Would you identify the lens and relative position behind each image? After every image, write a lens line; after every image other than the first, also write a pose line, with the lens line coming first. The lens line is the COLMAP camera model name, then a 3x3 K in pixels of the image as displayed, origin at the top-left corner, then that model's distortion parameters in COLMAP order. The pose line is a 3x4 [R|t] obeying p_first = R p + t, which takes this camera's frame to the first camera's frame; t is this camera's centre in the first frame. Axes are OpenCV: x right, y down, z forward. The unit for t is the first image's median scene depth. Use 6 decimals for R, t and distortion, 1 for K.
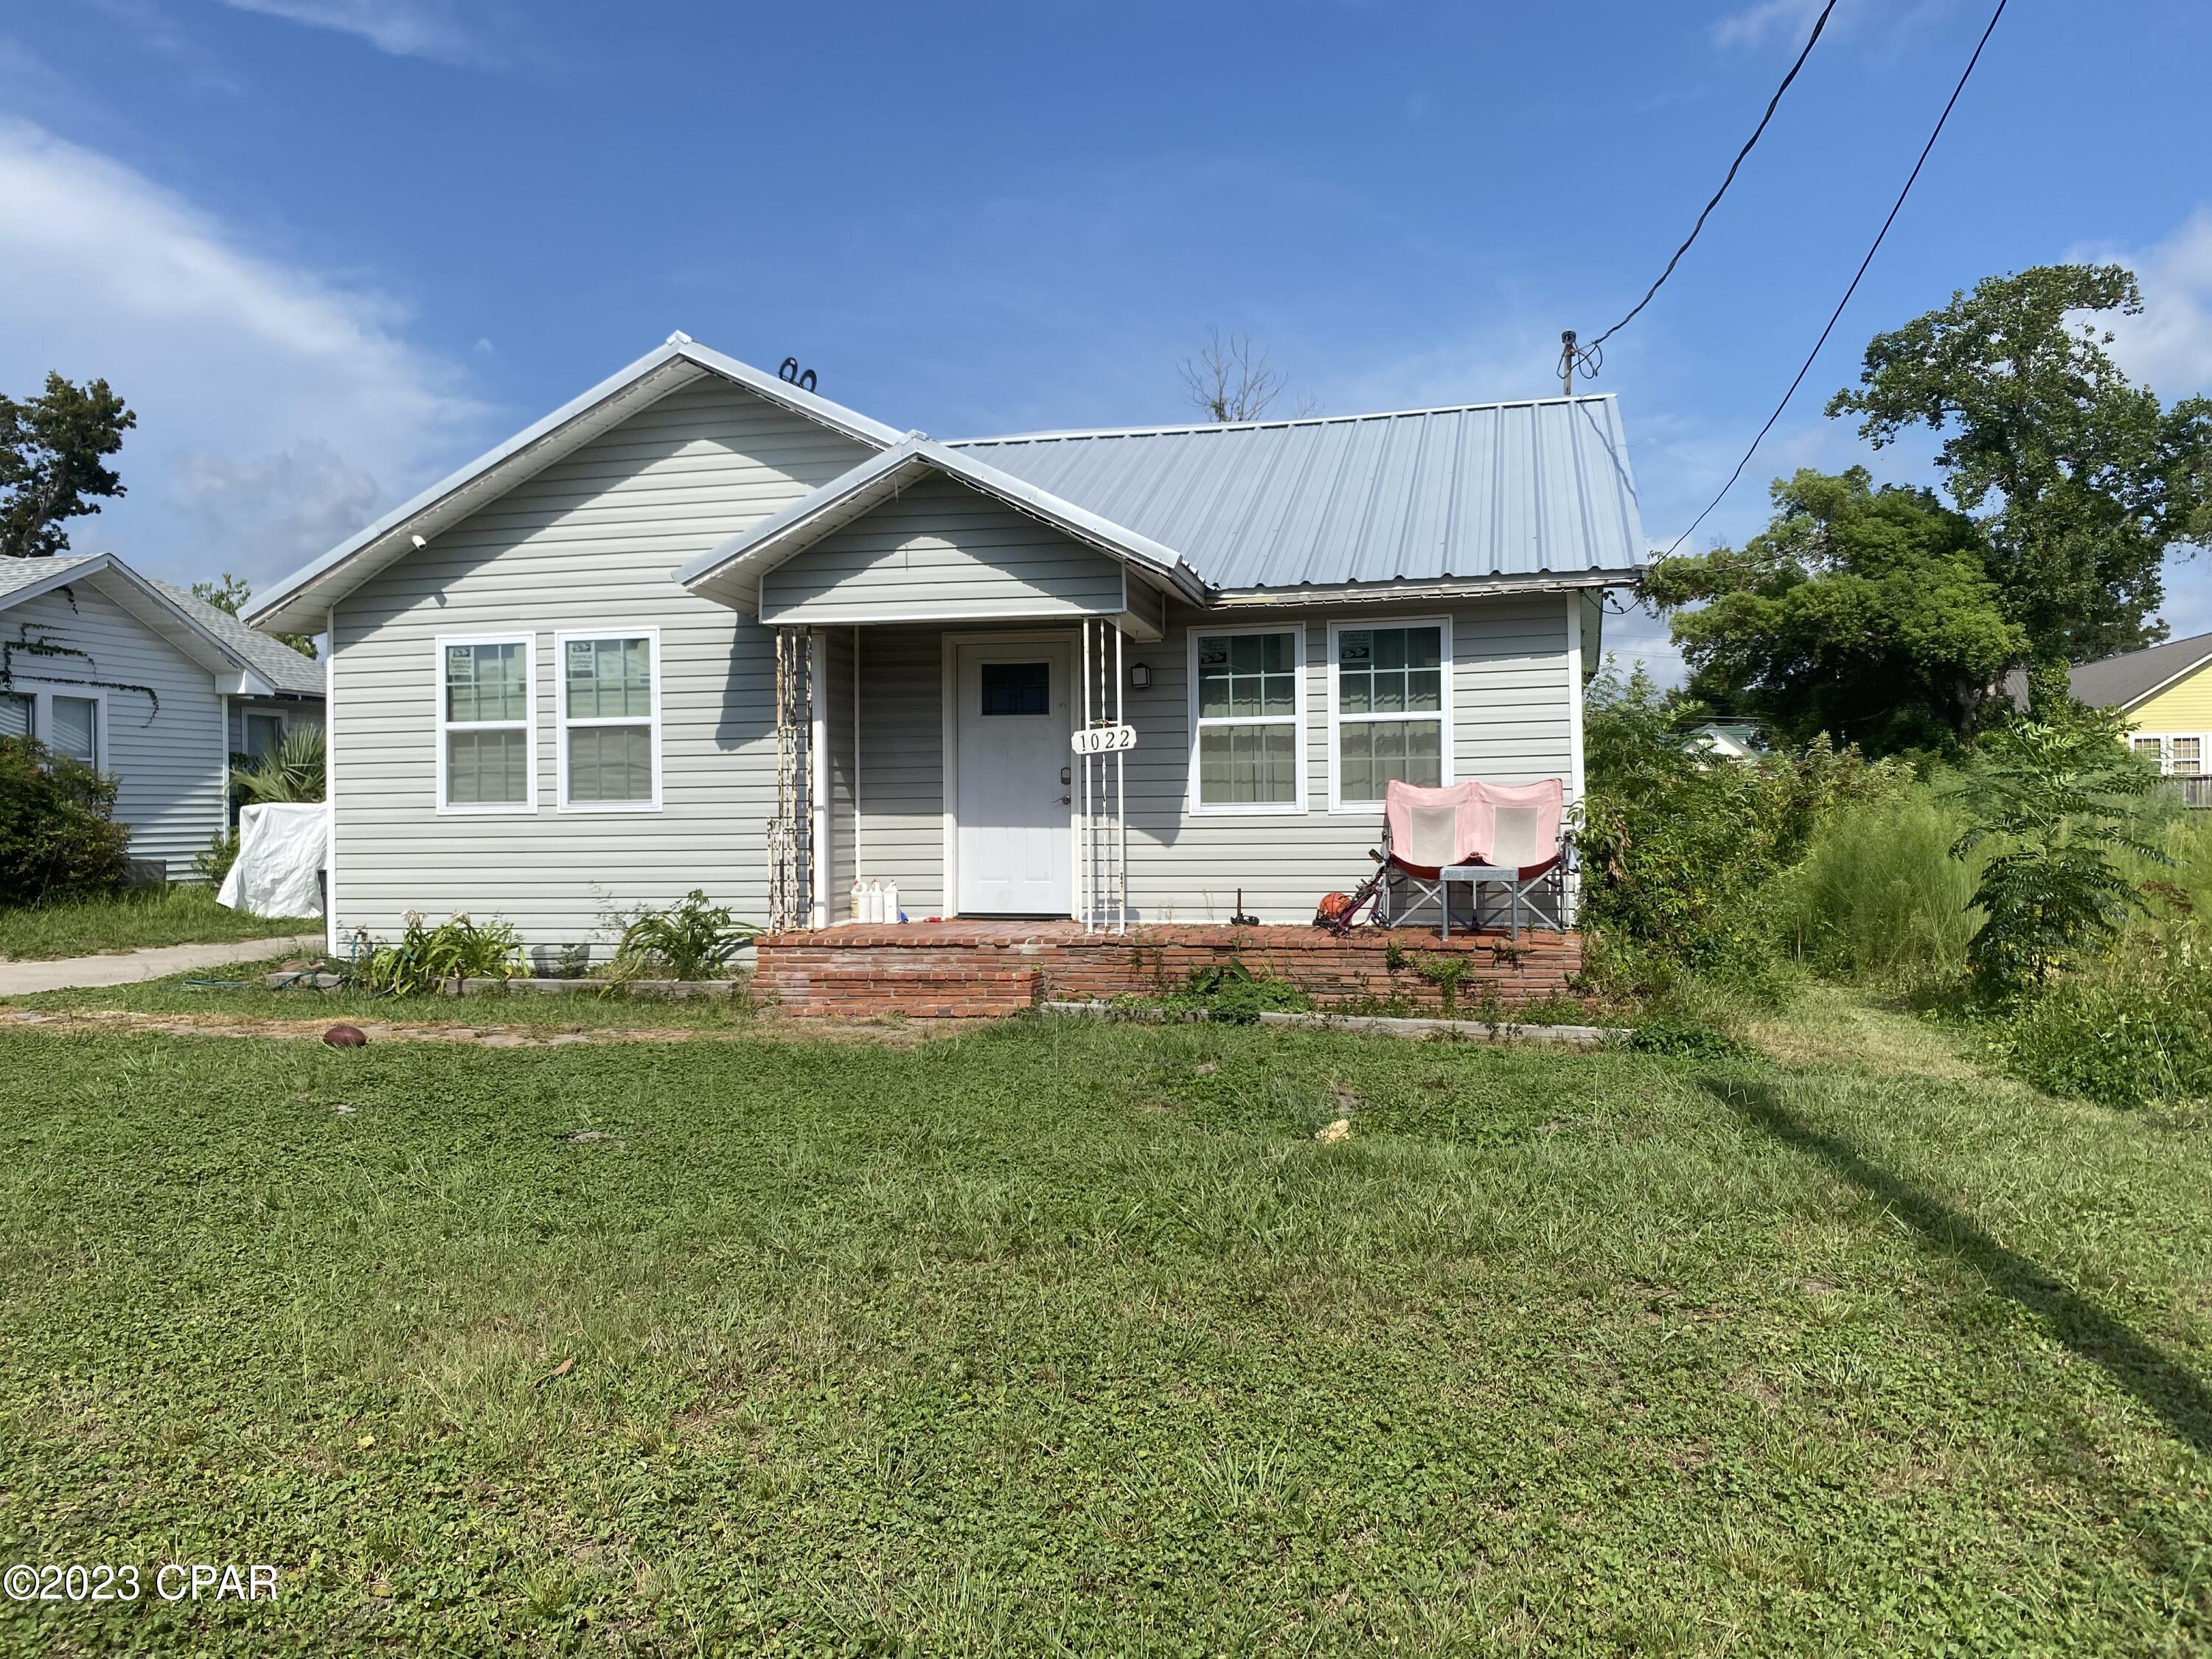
lens RADIAL K [[1681.2, 0, 1141.8], [0, 1681.2, 824.4], [0, 0, 1]] dist [0.115340, -0.169578]
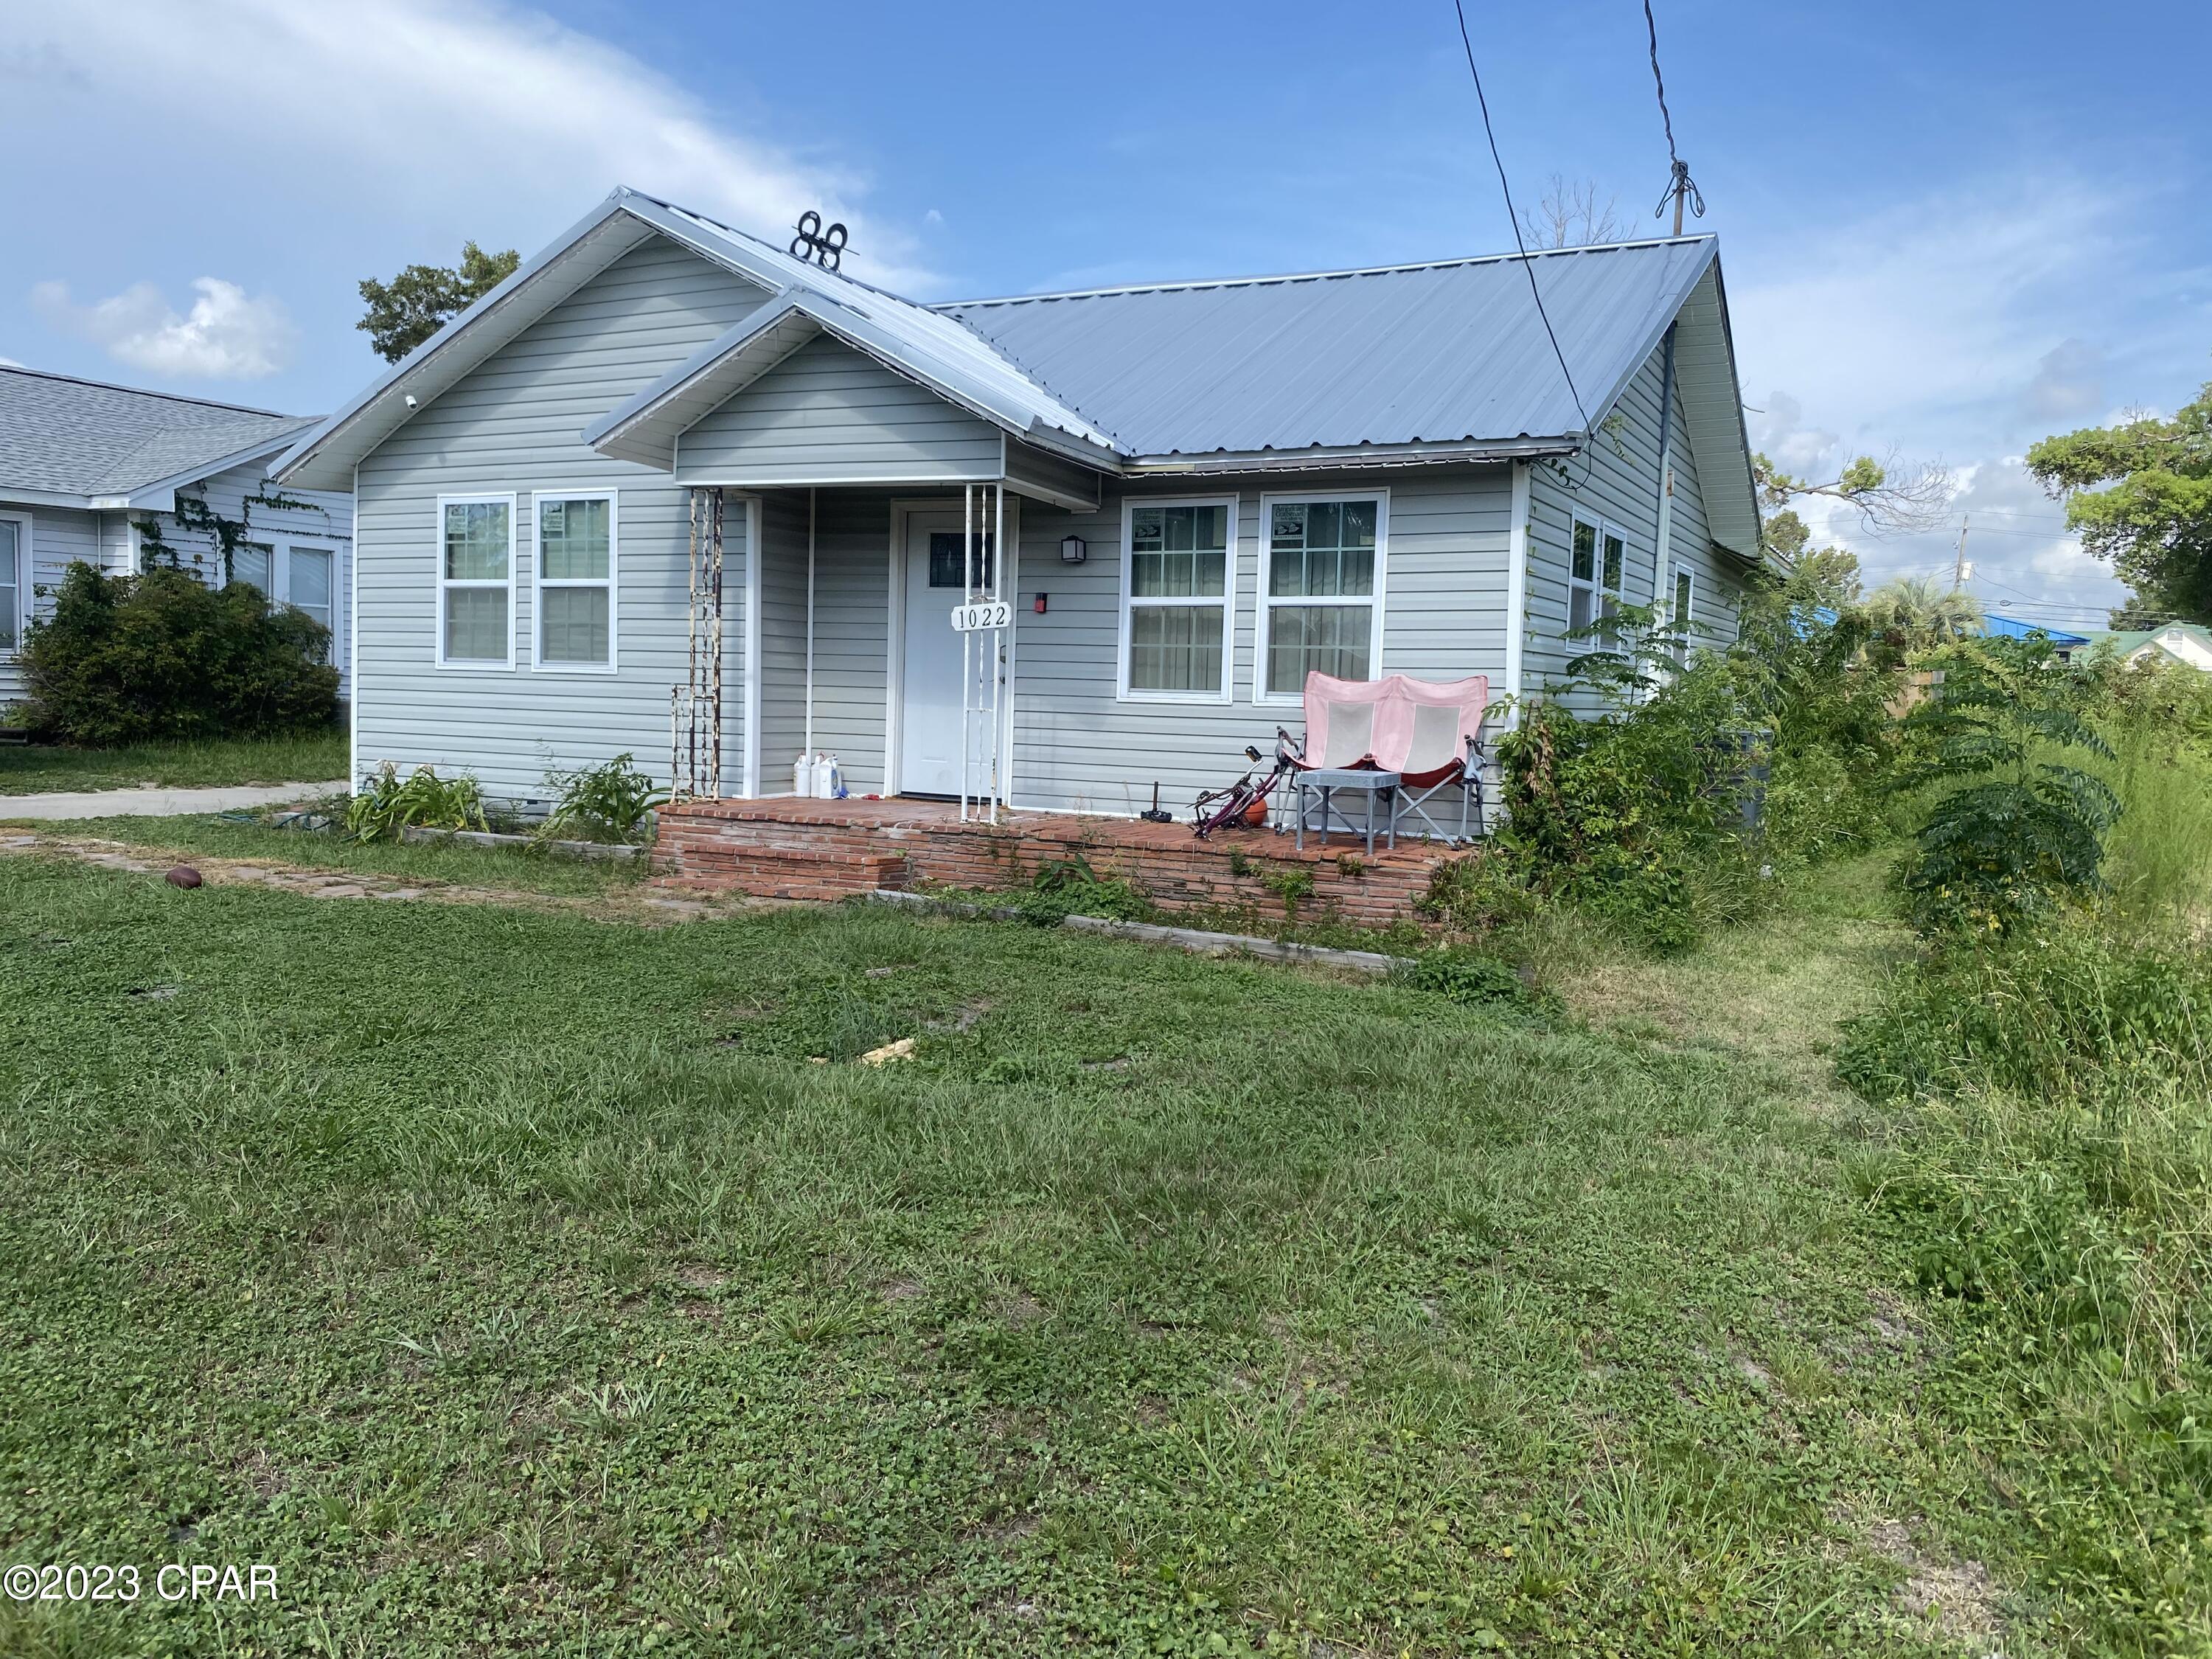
lens RADIAL K [[1681.2, 0, 1141.8], [0, 1681.2, 824.4], [0, 0, 1]] dist [0.115340, -0.169578]
pose [[0.974411, 0.056867, -0.217461, 0.256294], [-0.040980, 0.996198, 0.076884, -0.009706], [0.221006, -0.066005, 0.973036, 0.087584]]
